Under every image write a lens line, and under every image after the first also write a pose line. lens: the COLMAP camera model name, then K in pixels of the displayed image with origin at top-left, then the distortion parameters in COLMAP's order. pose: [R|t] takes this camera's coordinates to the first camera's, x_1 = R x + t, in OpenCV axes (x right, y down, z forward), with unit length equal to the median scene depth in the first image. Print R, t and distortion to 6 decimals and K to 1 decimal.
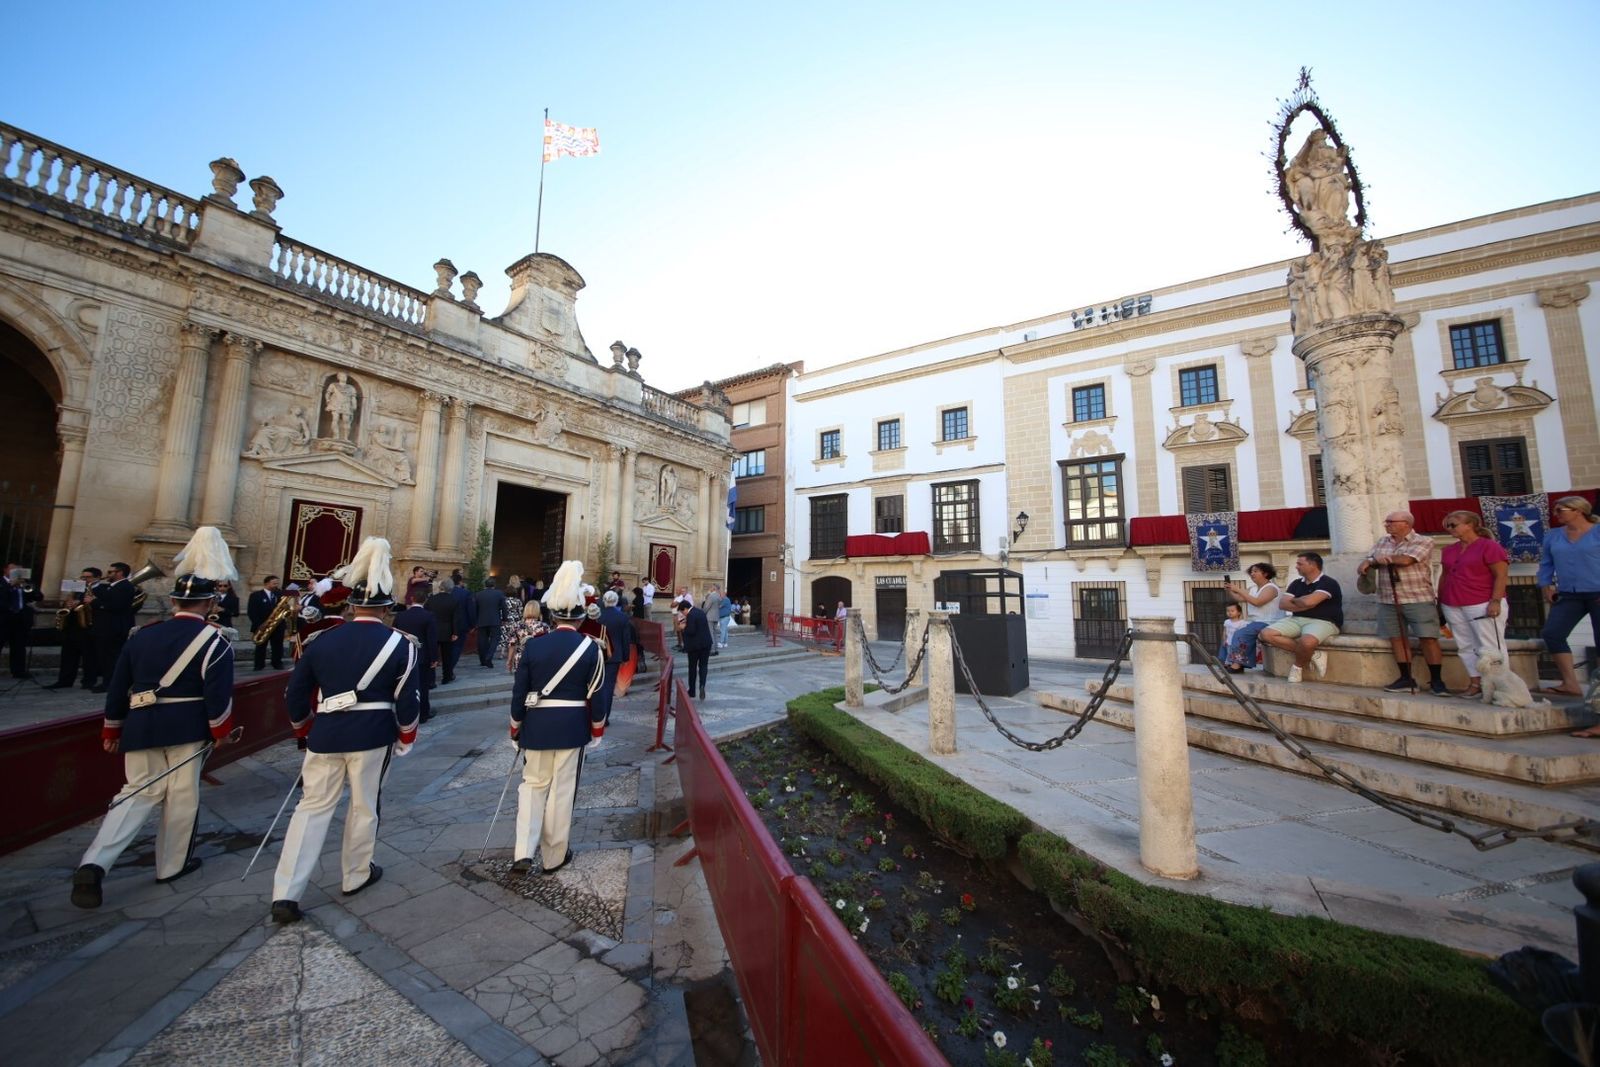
lens RADIAL K [[545.8, 0, 767.6], [0, 545.8, 543.3], [0, 0, 1]] dist [-0.012755, -0.002897]
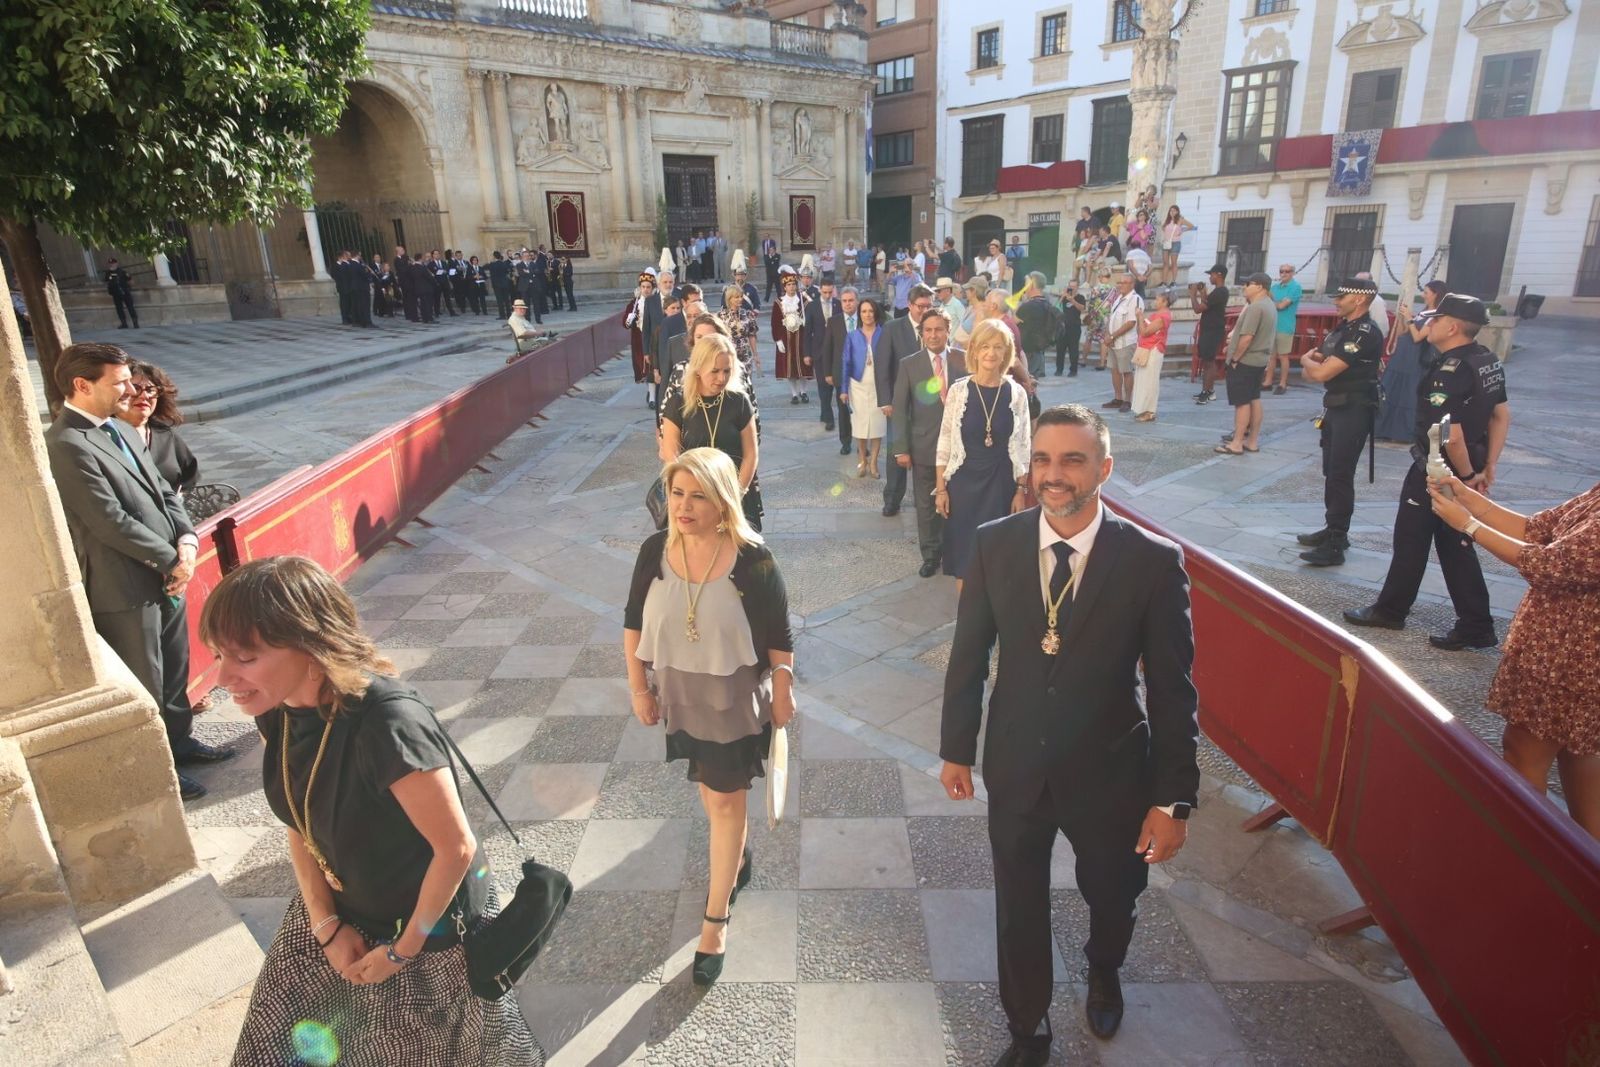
lens RADIAL K [[886.1, 0, 801.7], [0, 886.1, 539.3], [0, 0, 1]] dist [0.021894, -0.018394]
pose [[0.980232, 0.019977, -0.196841, 0.171672], [0.063924, 0.909556, 0.410636, -0.106883], [0.187241, -0.415102, 0.890298, -0.862686]]
